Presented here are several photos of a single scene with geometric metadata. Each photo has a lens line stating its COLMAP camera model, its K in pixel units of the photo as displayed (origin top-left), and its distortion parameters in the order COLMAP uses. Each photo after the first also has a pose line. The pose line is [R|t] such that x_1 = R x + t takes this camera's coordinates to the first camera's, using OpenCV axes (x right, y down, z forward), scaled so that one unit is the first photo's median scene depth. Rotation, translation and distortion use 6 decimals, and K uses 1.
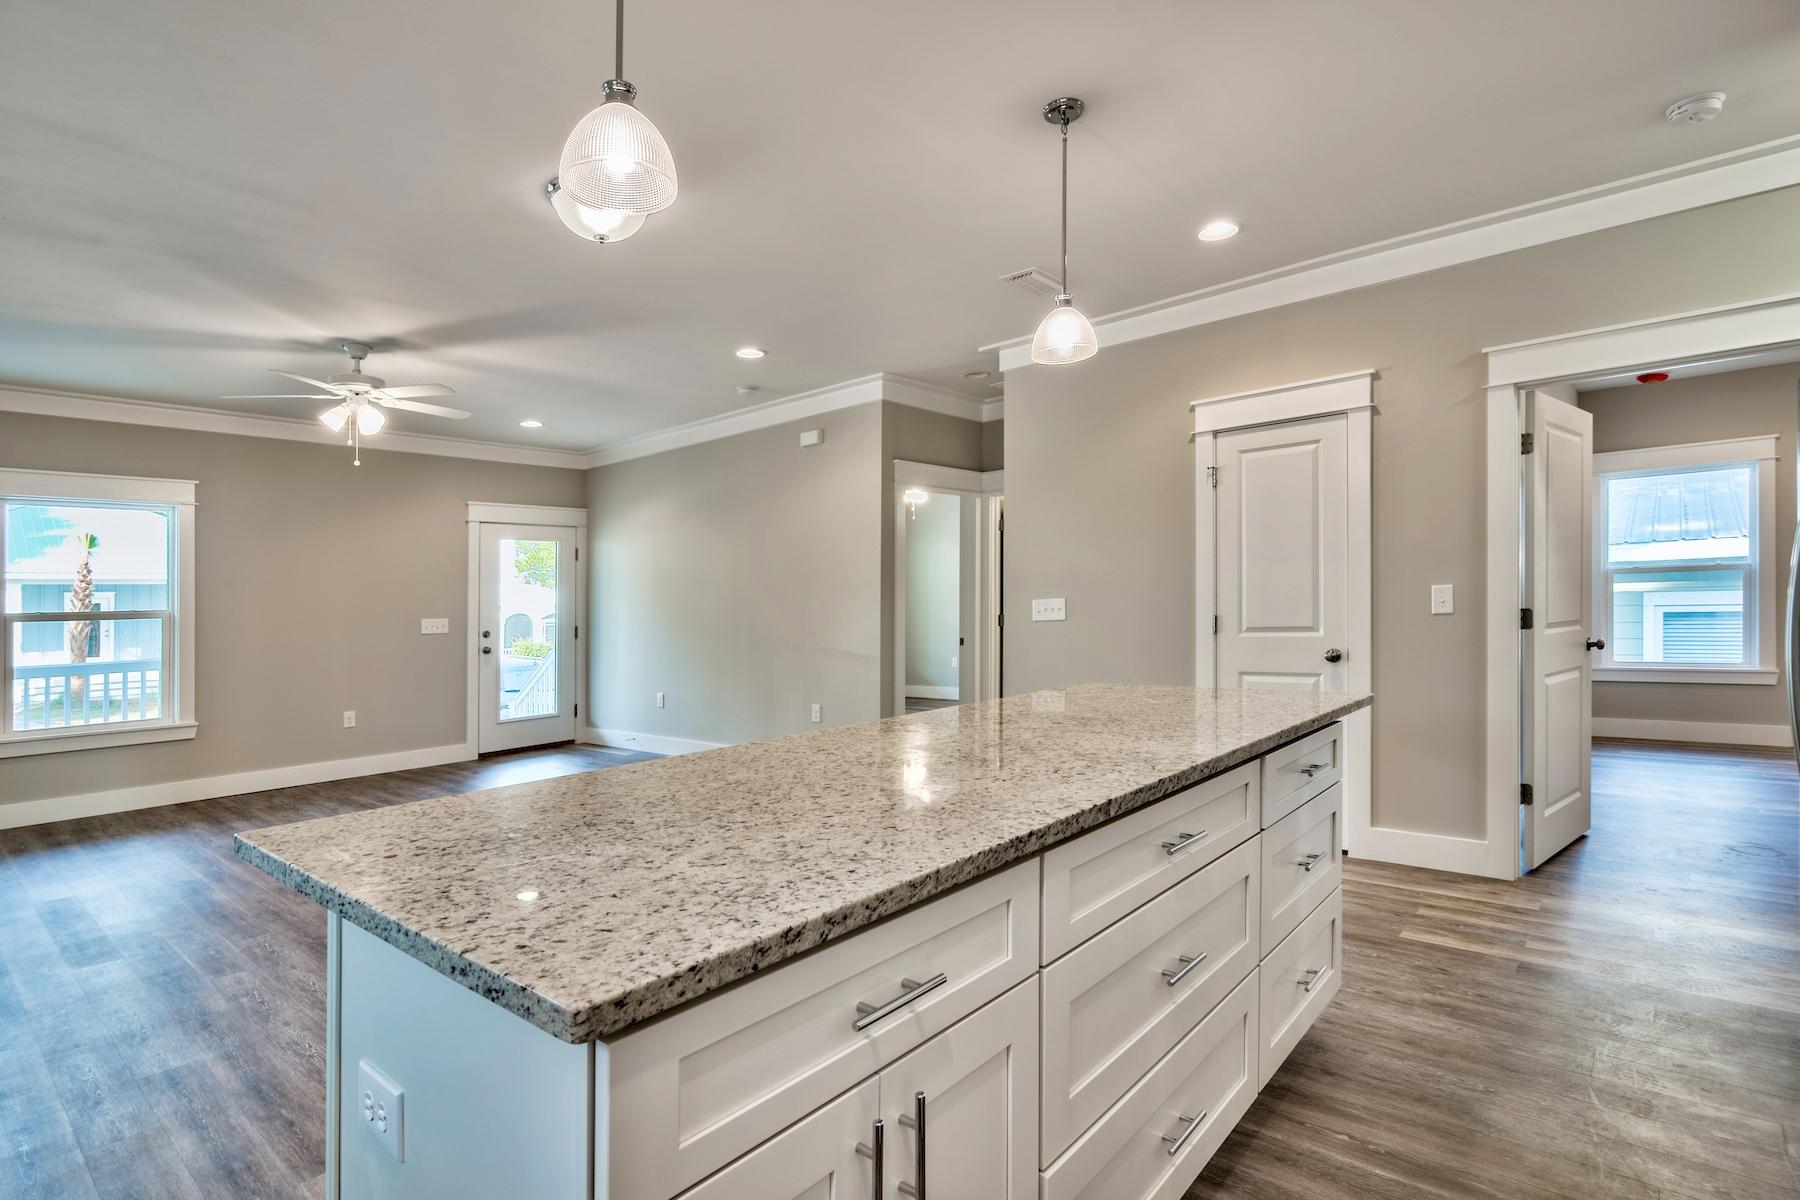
lens RADIAL K [[905.6, 0, 869.3], [0, 905.6, 613.2], [0, 0, 1]] dist [-0.006261, -0.000377]
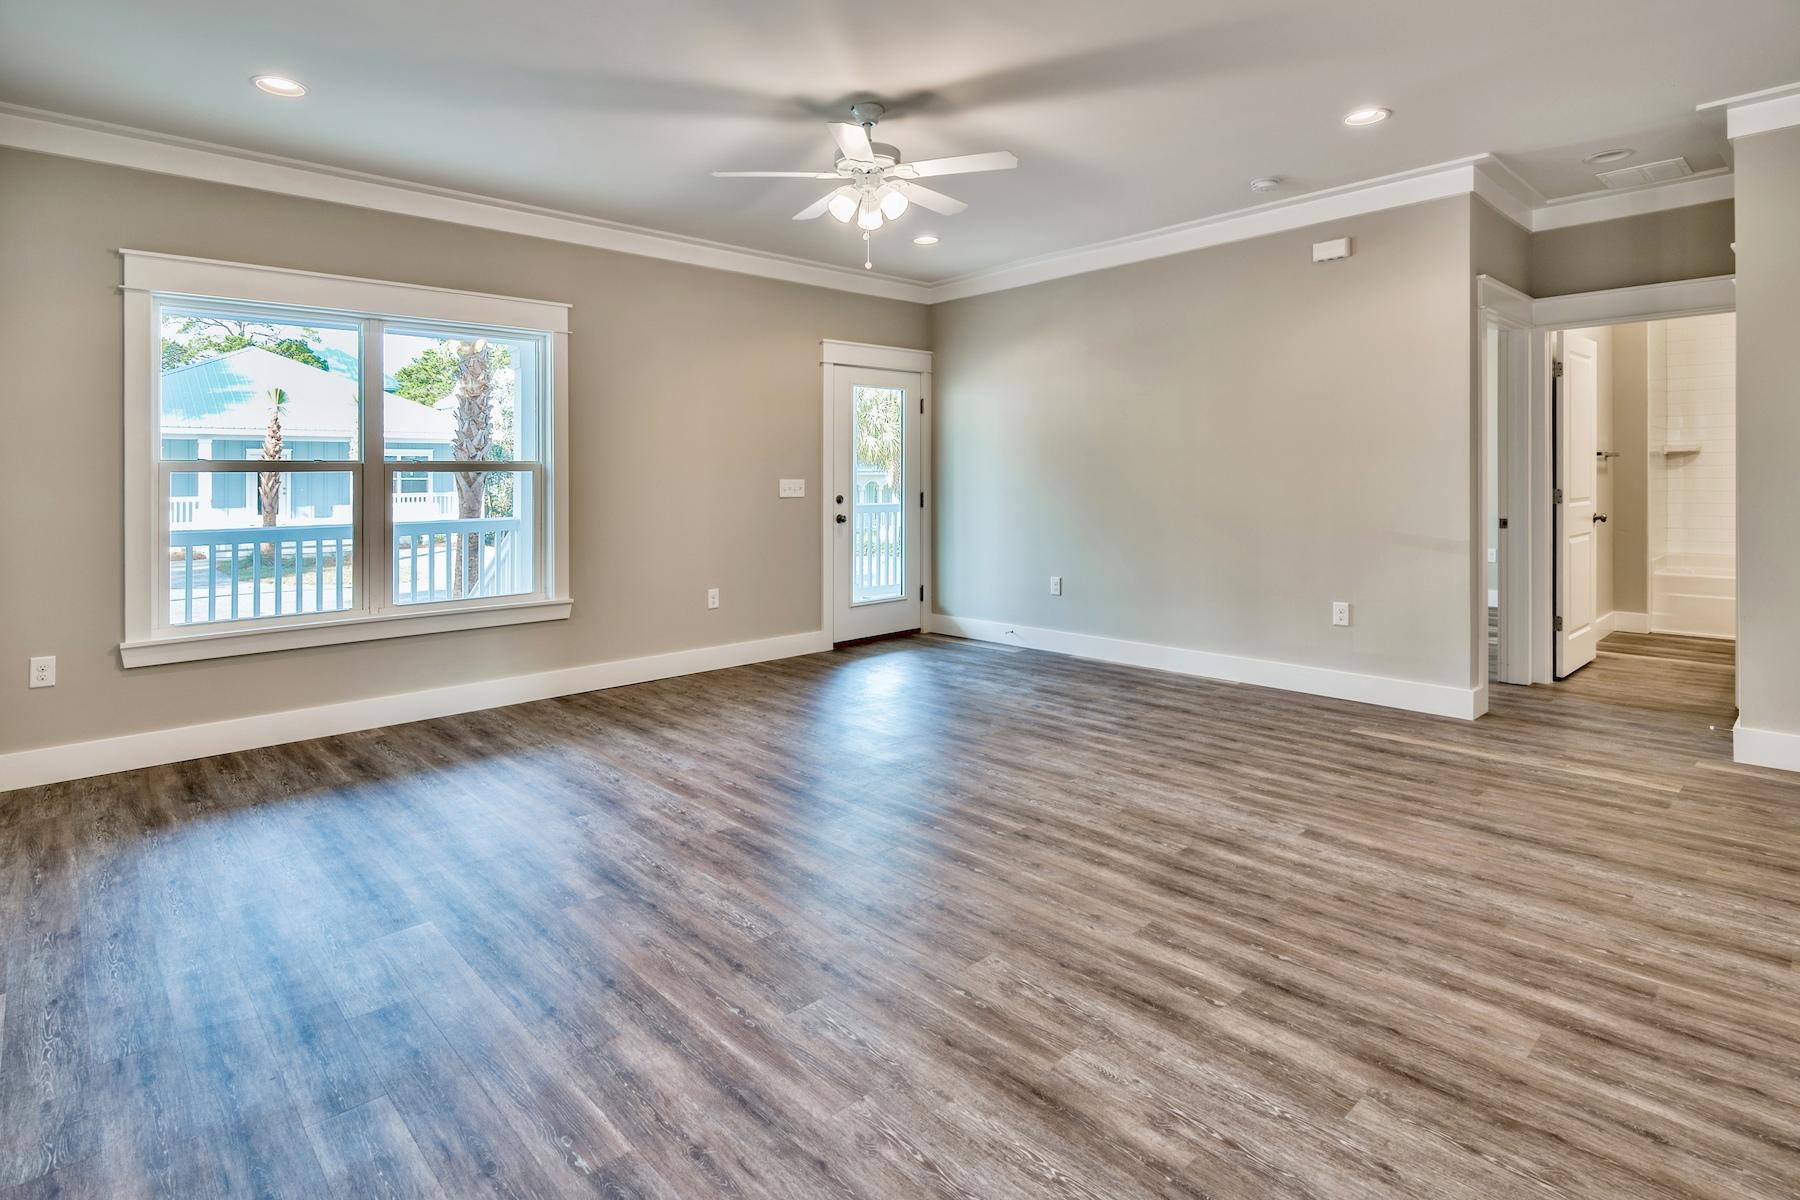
lens RADIAL K [[905.6, 0, 837.0], [0, 905.6, 532.8], [0, 0, 1]] dist [-0.006261, -0.000377]
pose [[0.993562, 0.026484, -0.110150, -0.339857], [-0.020510, 0.998275, 0.055014, 0.008066], [0.111417, -0.052400, 0.992391, 0.168664]]
